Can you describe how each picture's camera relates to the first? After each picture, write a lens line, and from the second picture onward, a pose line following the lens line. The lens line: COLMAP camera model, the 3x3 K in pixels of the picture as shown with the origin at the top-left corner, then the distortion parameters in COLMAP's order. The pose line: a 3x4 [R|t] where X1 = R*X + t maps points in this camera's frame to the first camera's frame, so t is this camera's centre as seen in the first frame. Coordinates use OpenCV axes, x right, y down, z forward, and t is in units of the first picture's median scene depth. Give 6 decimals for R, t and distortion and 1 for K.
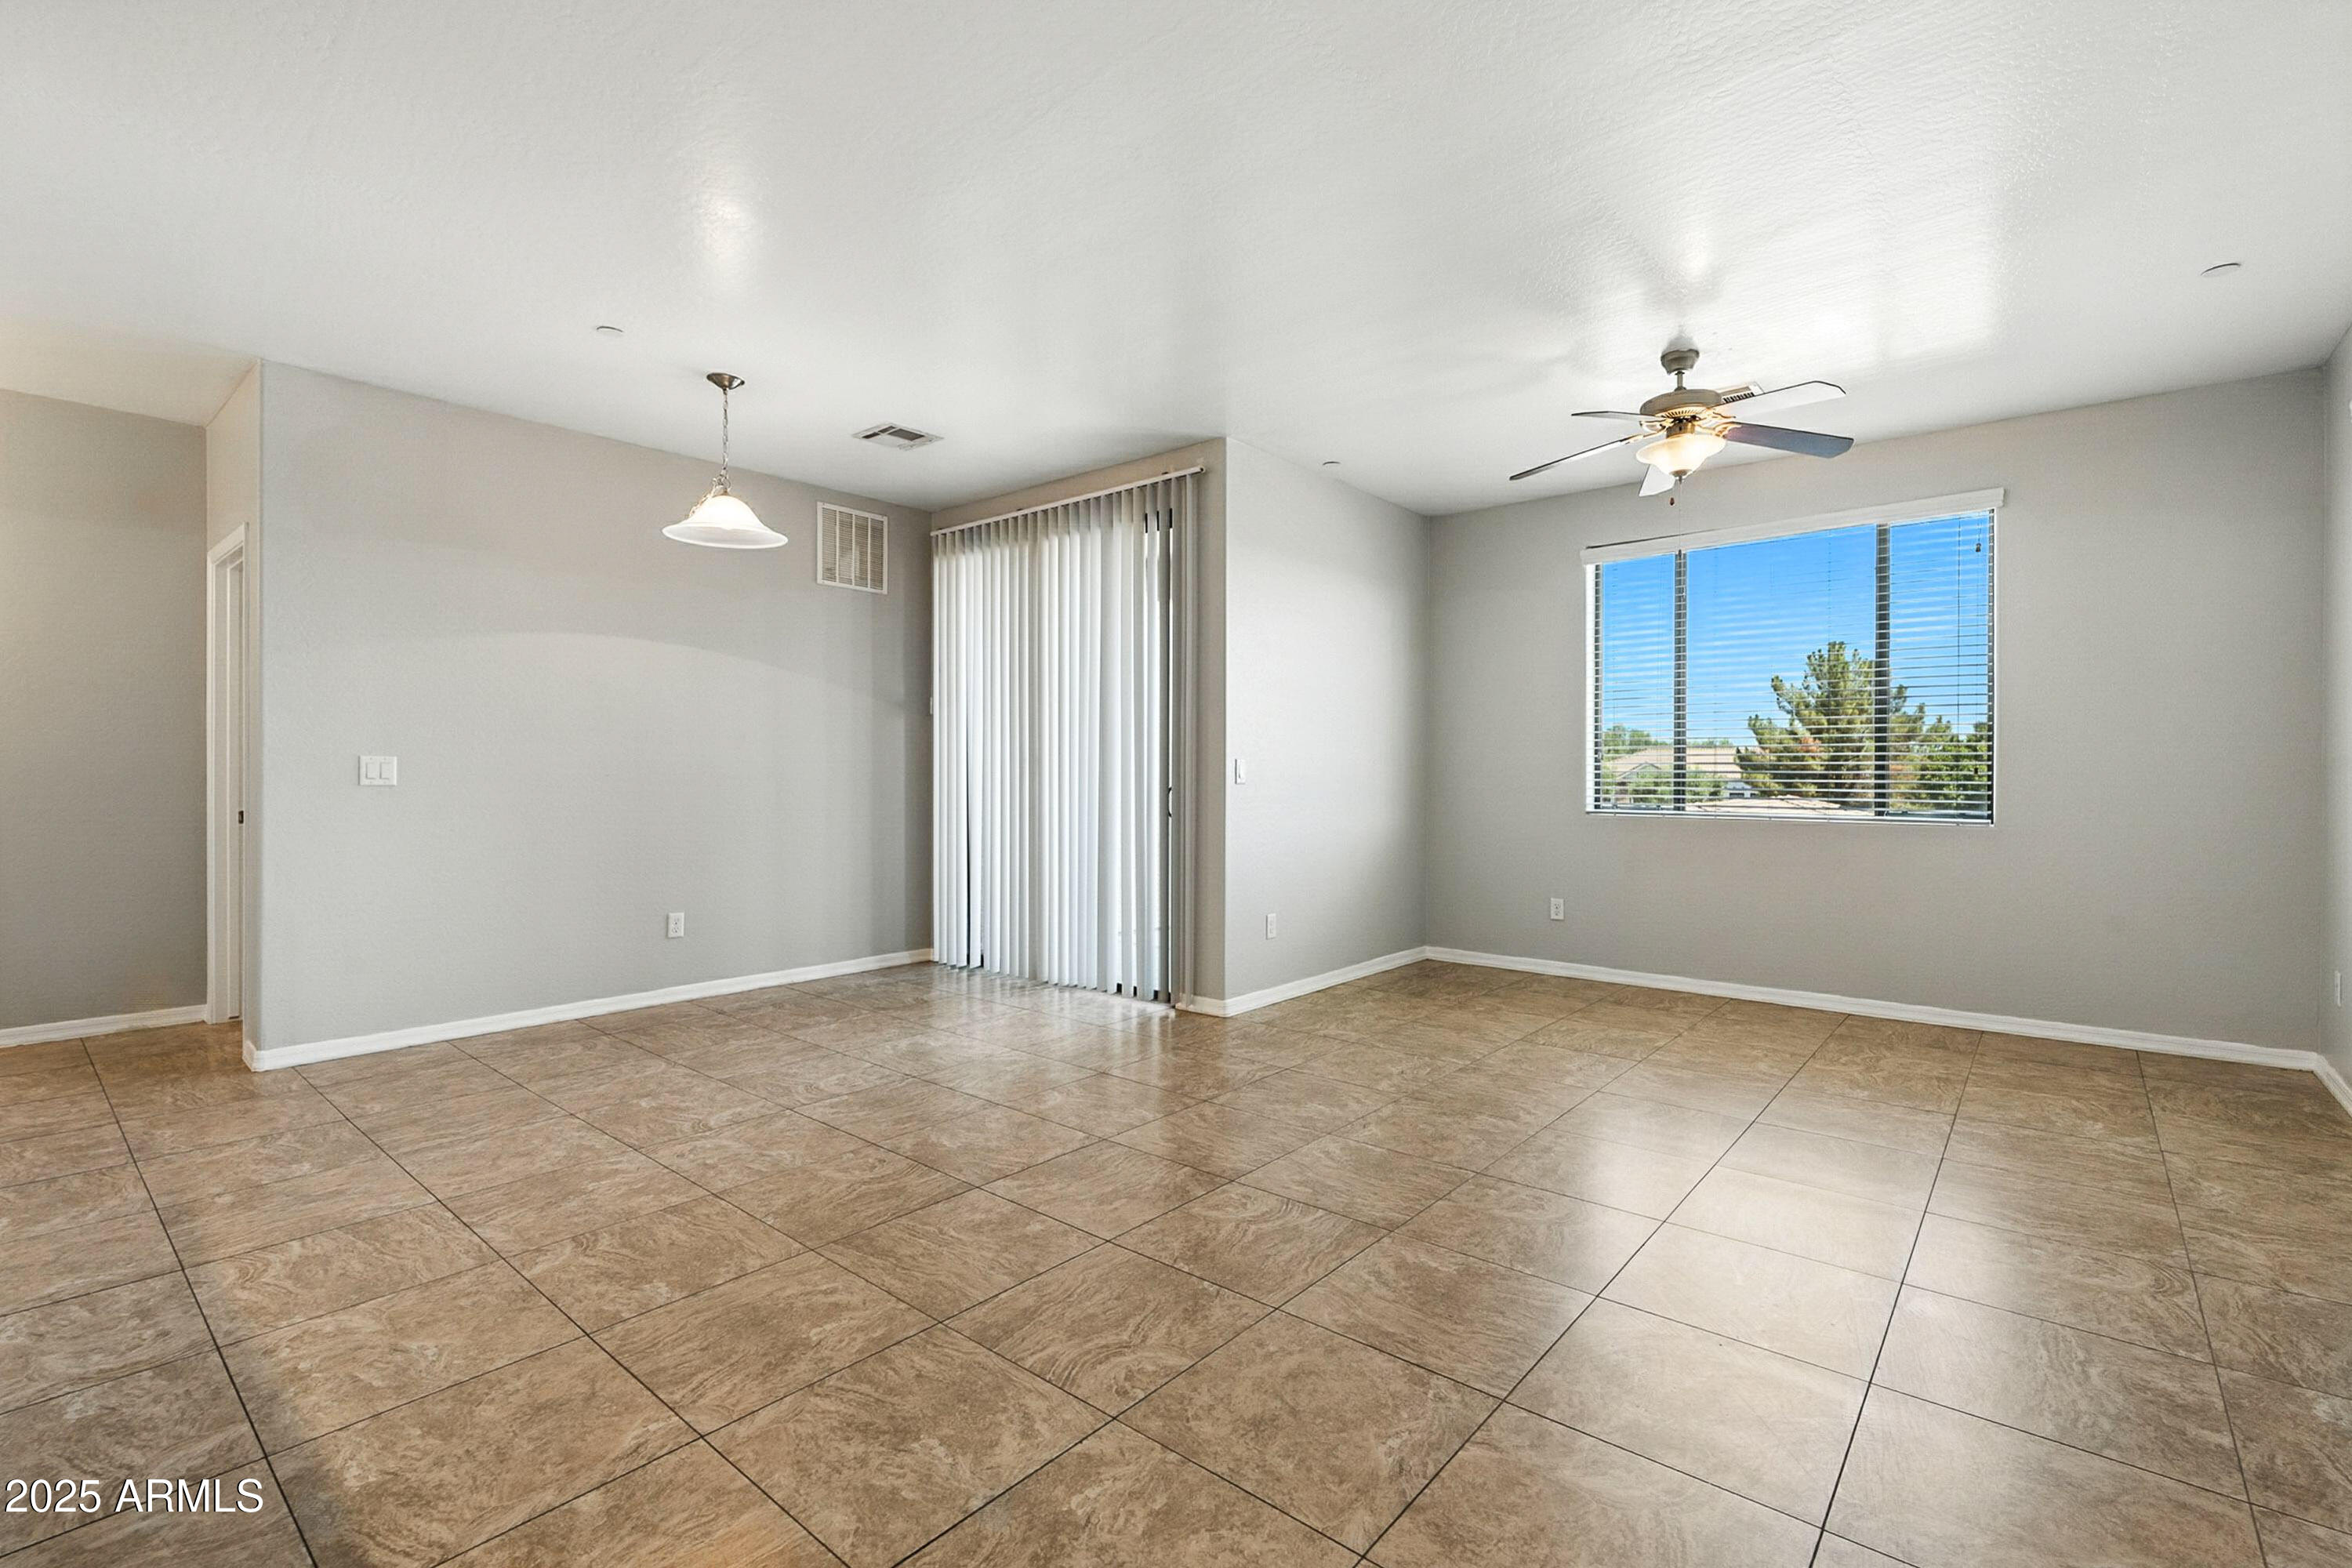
lens RADIAL K [[1042.7, 0, 1173.8], [0, 1042.7, 789.8], [0, 0, 1]] dist [-0.004515, 0.000033]
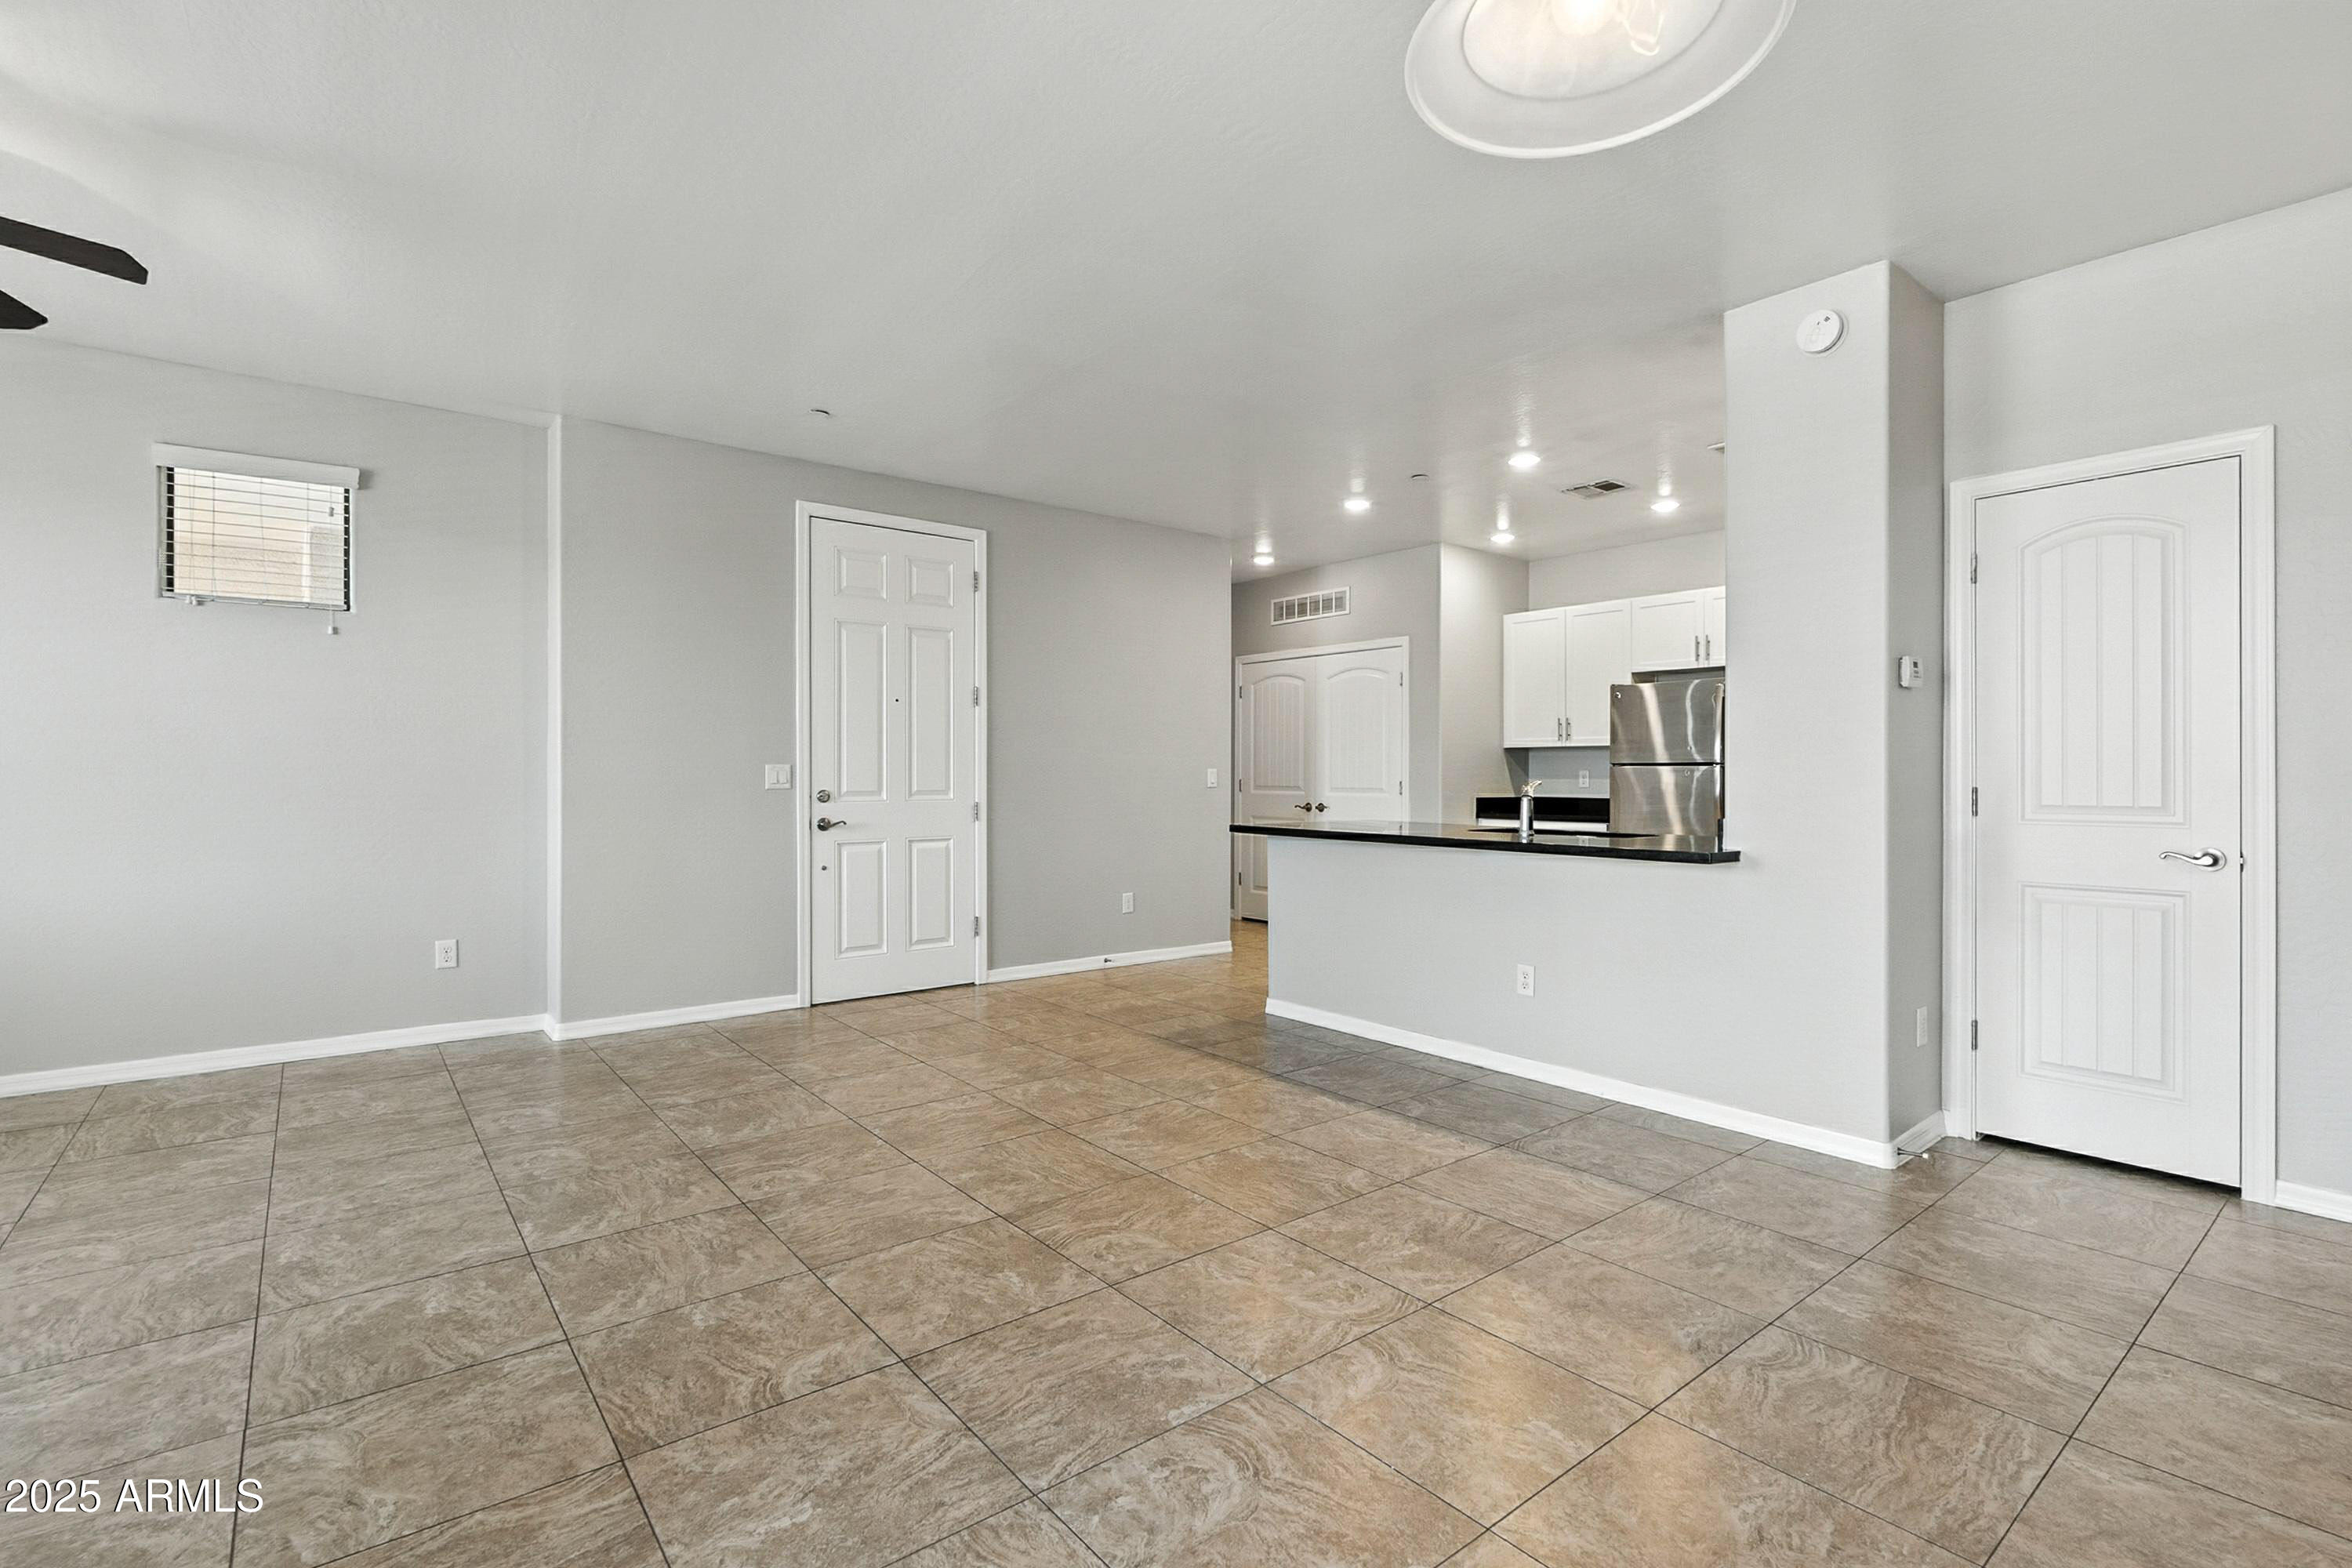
lens RADIAL K [[1080.1, 0, 1175.5], [0, 1080.1, 776.2], [0, 0, 1]] dist [-0.002994, 0.001067]
pose [[-0.982452, -0.005019, 0.186450, -0.487703], [-0.001261, 0.999794, 0.020271, -0.036556], [-0.186513, 0.019681, -0.982255, 1.783976]]
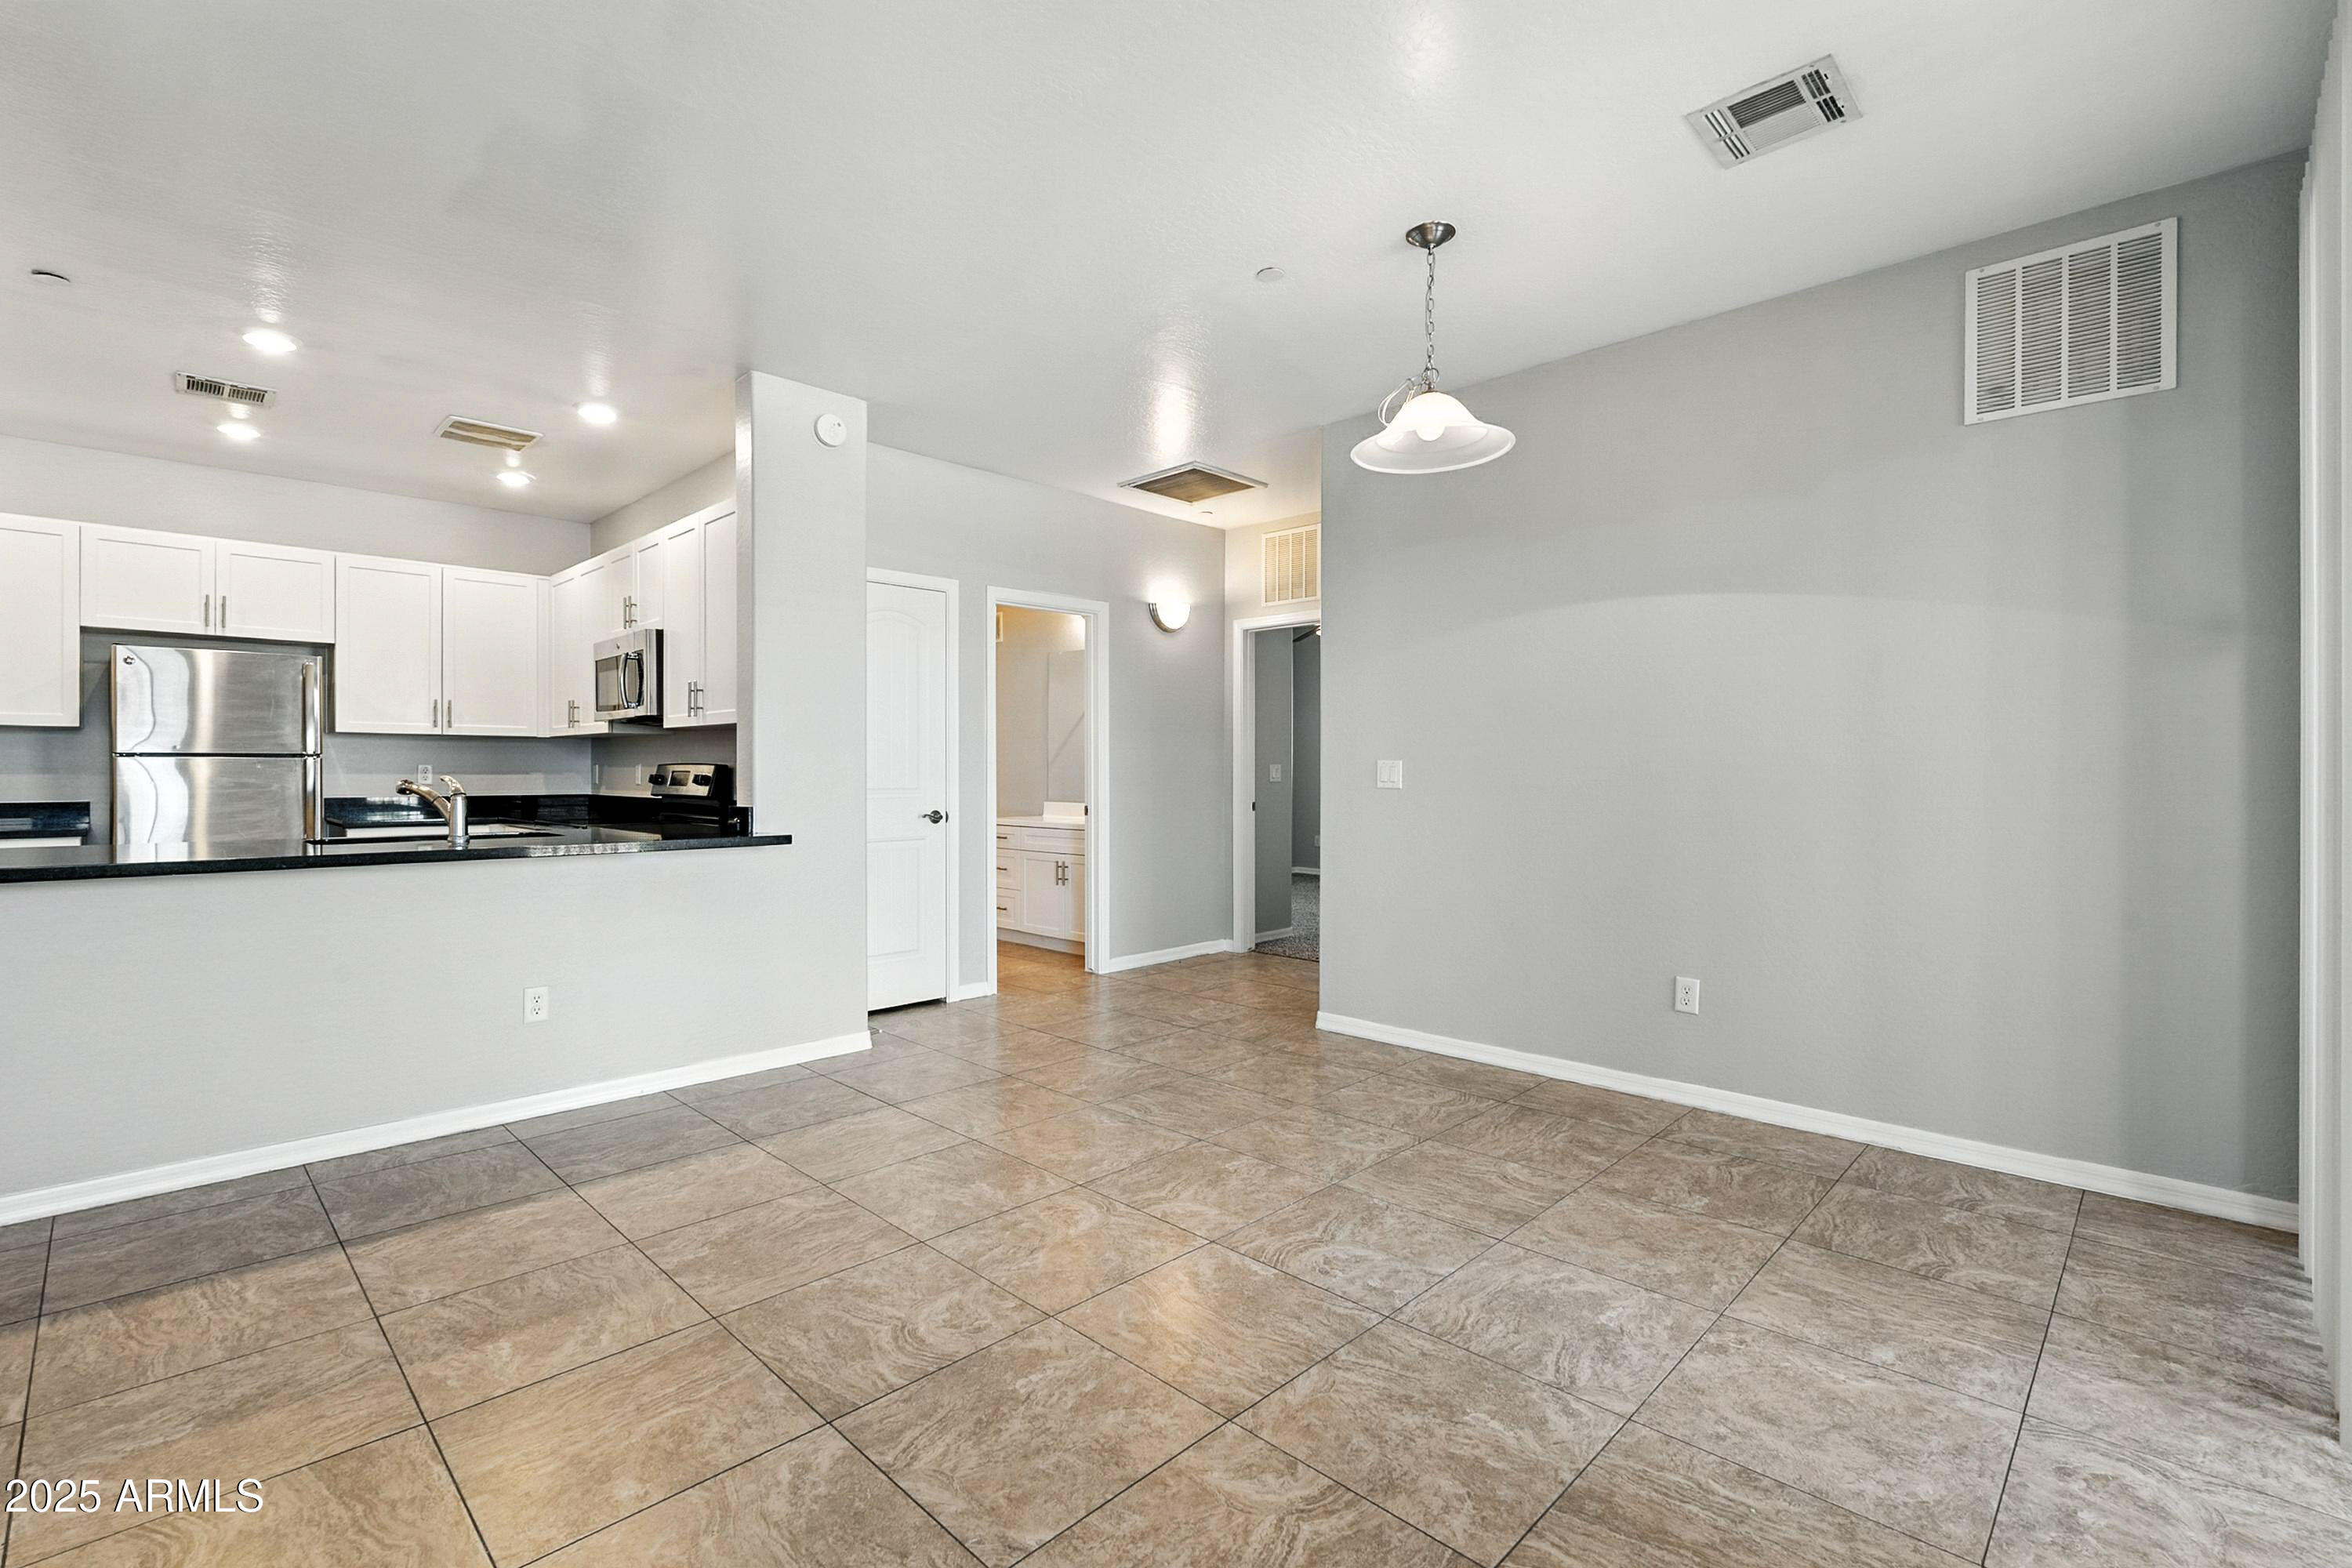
lens RADIAL K [[1042.7, 0, 1173.0], [0, 1042.7, 781.2], [0, 0, 1]] dist [-0.004515, 0.000033]
pose [[-0.070118, 0.005190, -0.997525, 0.399417], [-0.020051, 0.999777, 0.006612, -0.019283], [0.997337, 0.020465, -0.069998, 1.153904]]
